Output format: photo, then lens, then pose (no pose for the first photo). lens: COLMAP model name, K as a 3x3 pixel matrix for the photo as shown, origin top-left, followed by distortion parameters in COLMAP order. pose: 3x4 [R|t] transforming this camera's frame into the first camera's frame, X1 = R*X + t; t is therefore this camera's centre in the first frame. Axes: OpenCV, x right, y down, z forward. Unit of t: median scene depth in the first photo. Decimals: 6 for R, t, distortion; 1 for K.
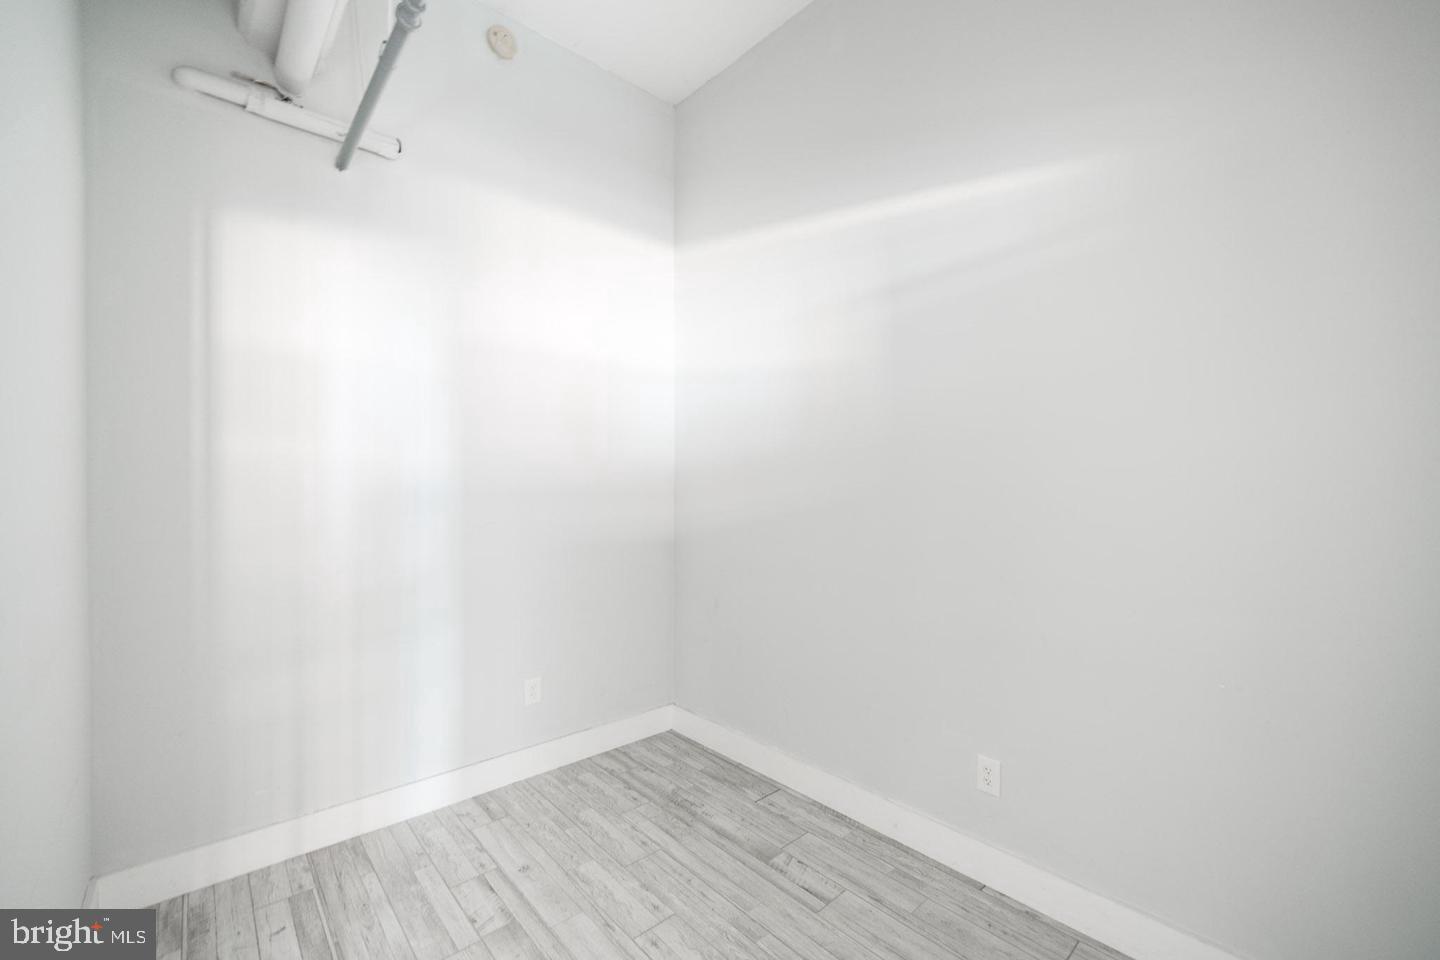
lens RADIAL K [[579.4, 0, 727.7], [0, 579.4, 488.7], [0, 0, 1]] dist [-0.002485, -0.000176]
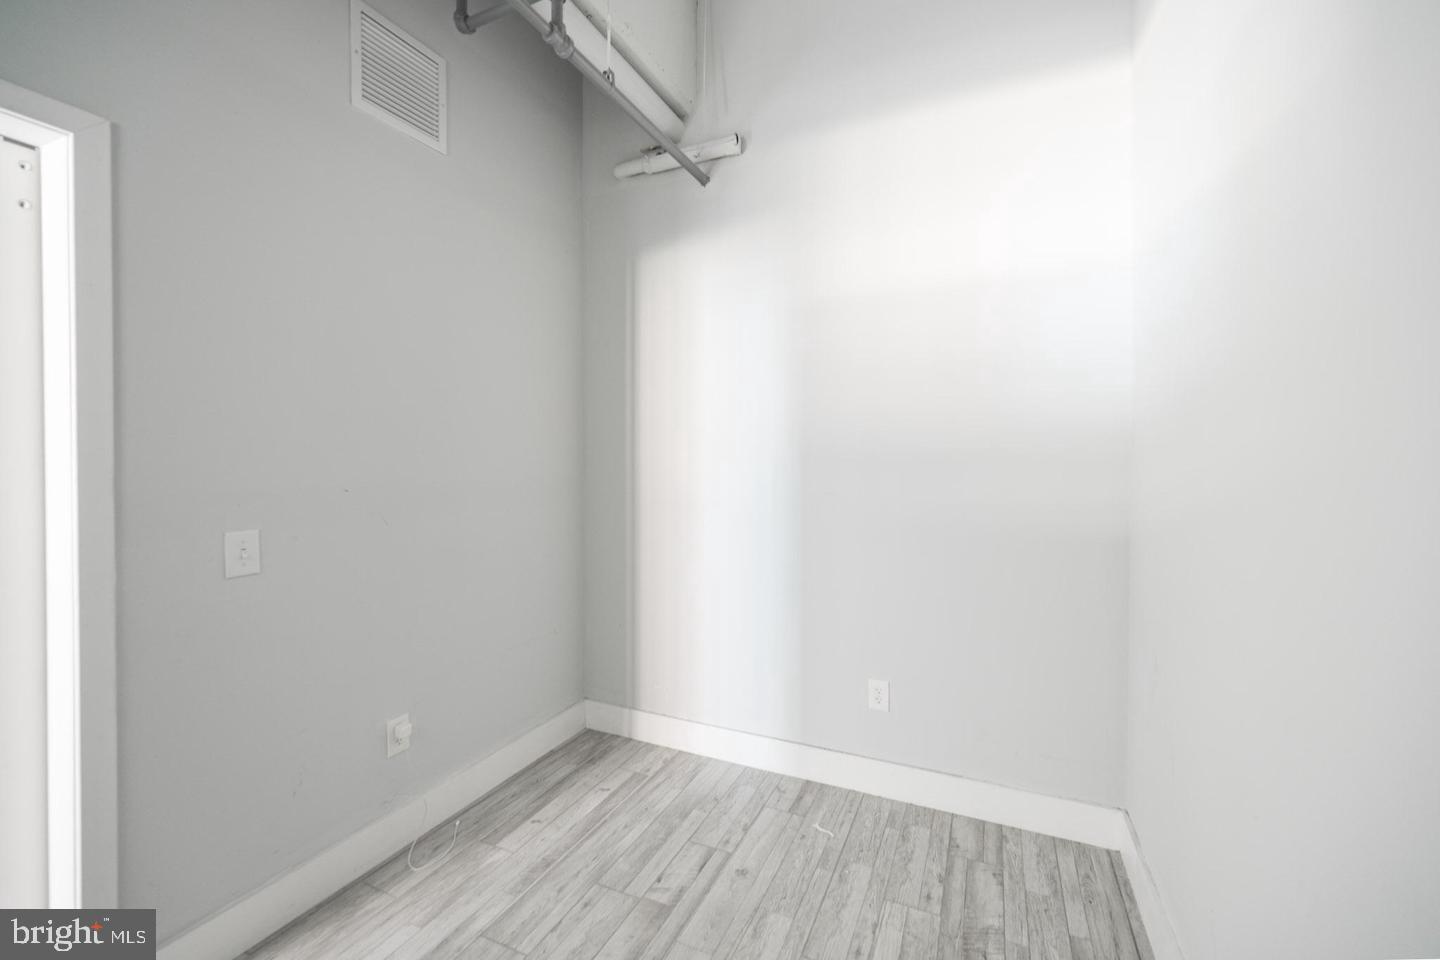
lens RADIAL K [[576.8, 0, 724.3], [0, 576.8, 467.3], [0, 0, 1]] dist [-0.001407, -0.000101]
pose [[0.407448, 0.003214, -0.913223, 0.388336], [-0.003671, 0.999991, 0.001882, 0.015831], [0.913221, 0.002585, 0.407457, 0.507494]]
